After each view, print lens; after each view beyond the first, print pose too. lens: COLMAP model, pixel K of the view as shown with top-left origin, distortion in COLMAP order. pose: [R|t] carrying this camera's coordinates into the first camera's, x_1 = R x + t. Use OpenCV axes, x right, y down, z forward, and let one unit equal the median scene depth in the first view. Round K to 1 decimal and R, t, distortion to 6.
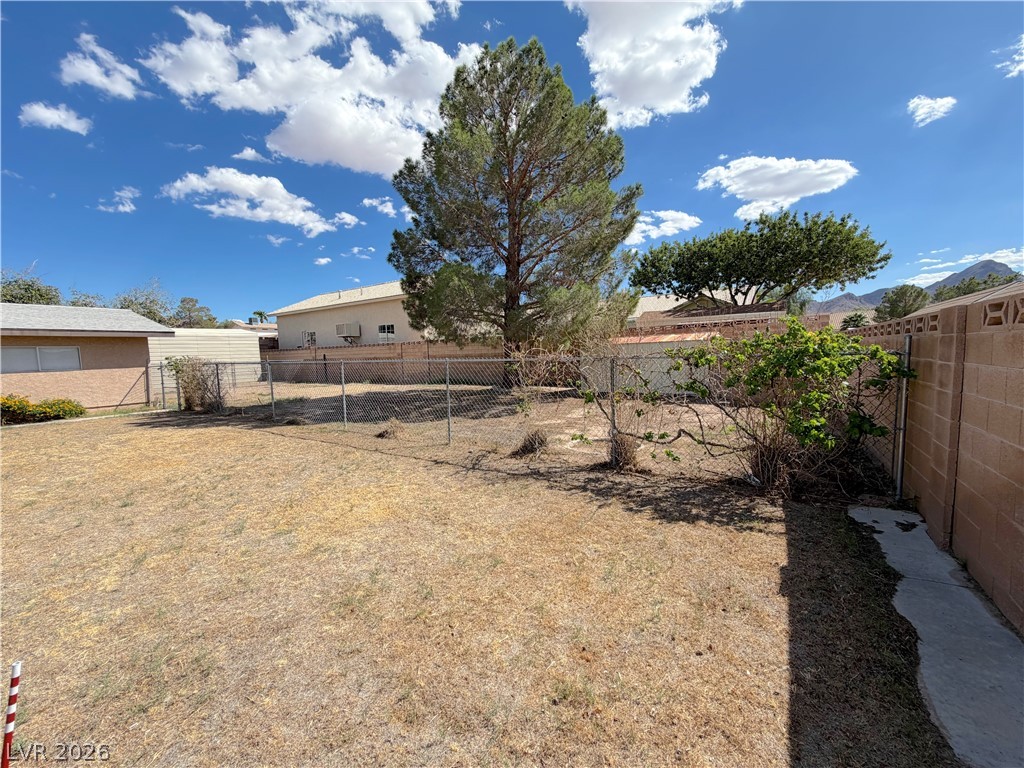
lens RADIAL K [[409.3, 0, 509.8], [0, 409.3, 385.3], [0, 0, 1]] dist [-0.000706, -0.000109]
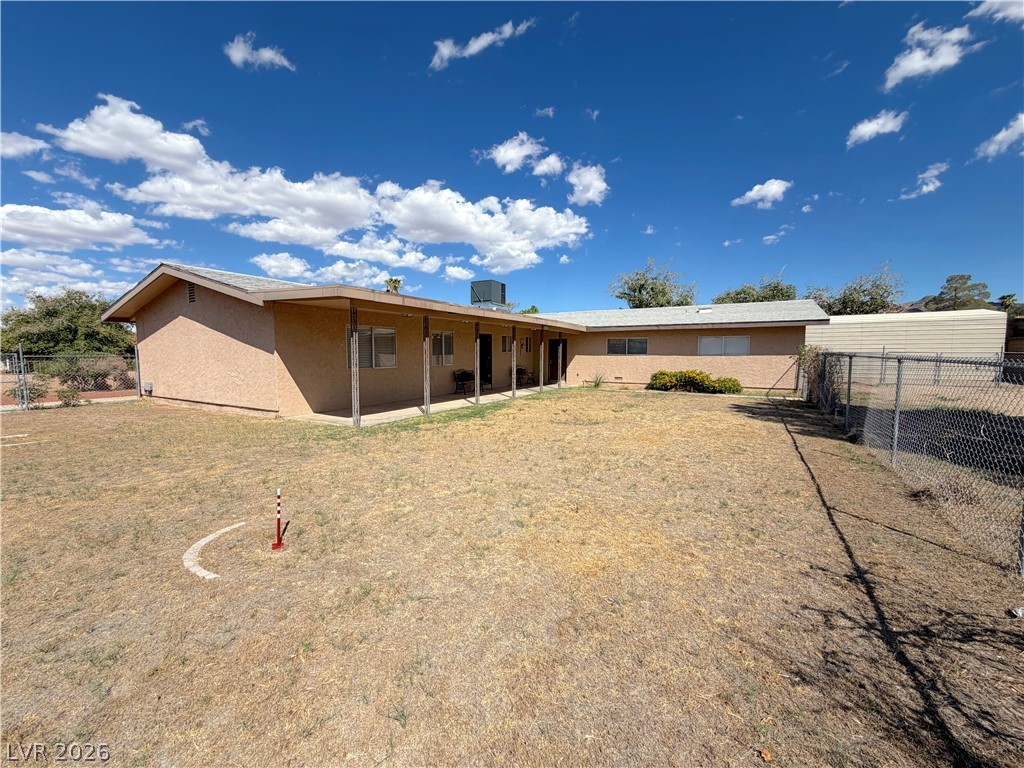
lens RADIAL K [[412.3, 0, 513.7], [0, 412.3, 374.4], [0, 0, 1]] dist [0.000263, -0.000189]
pose [[0.051847, 0.085015, -0.995030, 0.128664], [-0.080941, 0.993450, 0.080662, -0.026030], [0.995369, 0.076357, 0.058388, 0.271585]]
